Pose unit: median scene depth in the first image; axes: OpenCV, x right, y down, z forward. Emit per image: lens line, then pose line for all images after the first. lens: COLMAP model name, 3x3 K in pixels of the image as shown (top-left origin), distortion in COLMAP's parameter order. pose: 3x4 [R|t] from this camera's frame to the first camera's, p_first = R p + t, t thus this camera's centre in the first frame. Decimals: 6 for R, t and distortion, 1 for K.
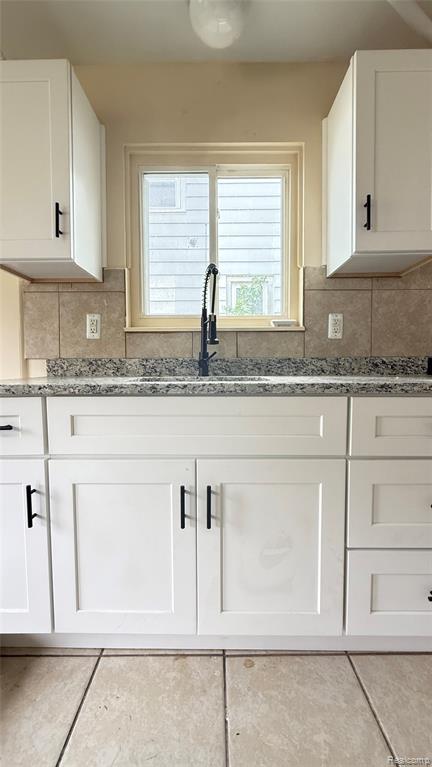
lens RADIAL K [[306.2, 0, 216.3], [0, 306.2, 381.5], [0, 0, 1]] dist [0.001396, -0.000099]
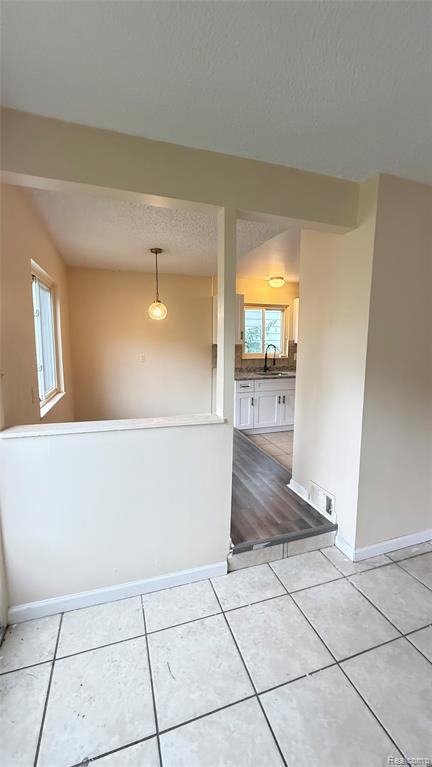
lens RADIAL K [[306.2, 0, 214.9], [0, 306.2, 381.8], [0, 0, 1]] dist [0.001396, -0.000099]
pose [[0.945928, -0.035948, 0.322378, -2.446040], [0.005532, 0.995483, 0.094775, -0.343602], [-0.324329, -0.087867, 0.941855, -3.059395]]
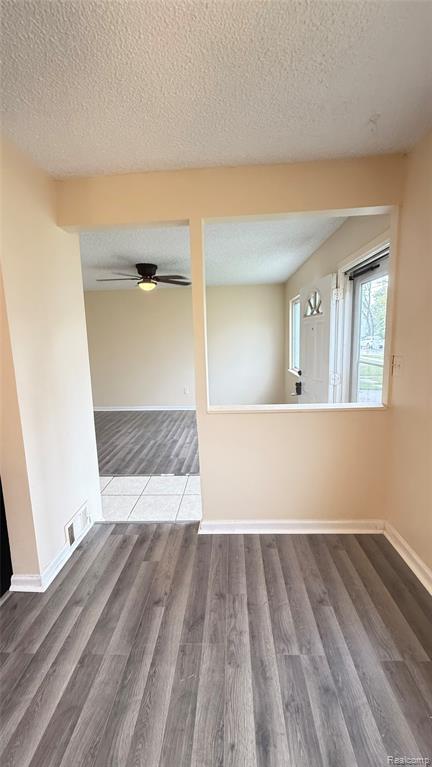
lens RADIAL K [[306.2, 0, 214.3], [0, 306.2, 381.4], [0, 0, 1]] dist [0.001396, -0.000099]
pose [[-0.998426, 0.024569, 0.050417, -1.987855], [0.033445, 0.982442, 0.183546, -0.503649], [-0.045022, 0.184943, -0.981717, 0.526167]]
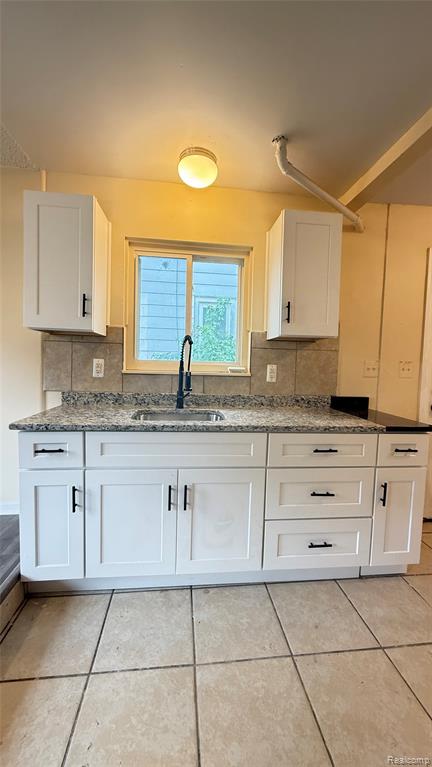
lens RADIAL K [[306.2, 0, 216.7], [0, 306.2, 381.2], [0, 0, 1]] dist [0.001396, -0.000099]
pose [[0.992493, 0.025881, 0.119529, -0.062377], [-0.027242, 0.999581, 0.009764, -0.221509], [-0.119227, -0.012947, 0.992783, -0.603590]]
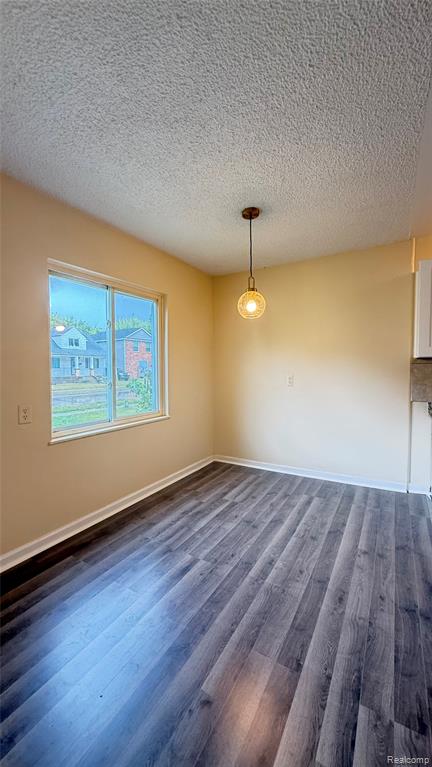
lens RADIAL K [[306.2, 0, 215.8], [0, 306.2, 382.2], [0, 0, 1]] dist [0.001396, -0.000099]
pose [[0.865981, 0.018476, -0.499736, -1.073382], [-0.013421, 0.999816, 0.013708, -0.285969], [0.499898, -0.005164, 0.866069, -1.627925]]
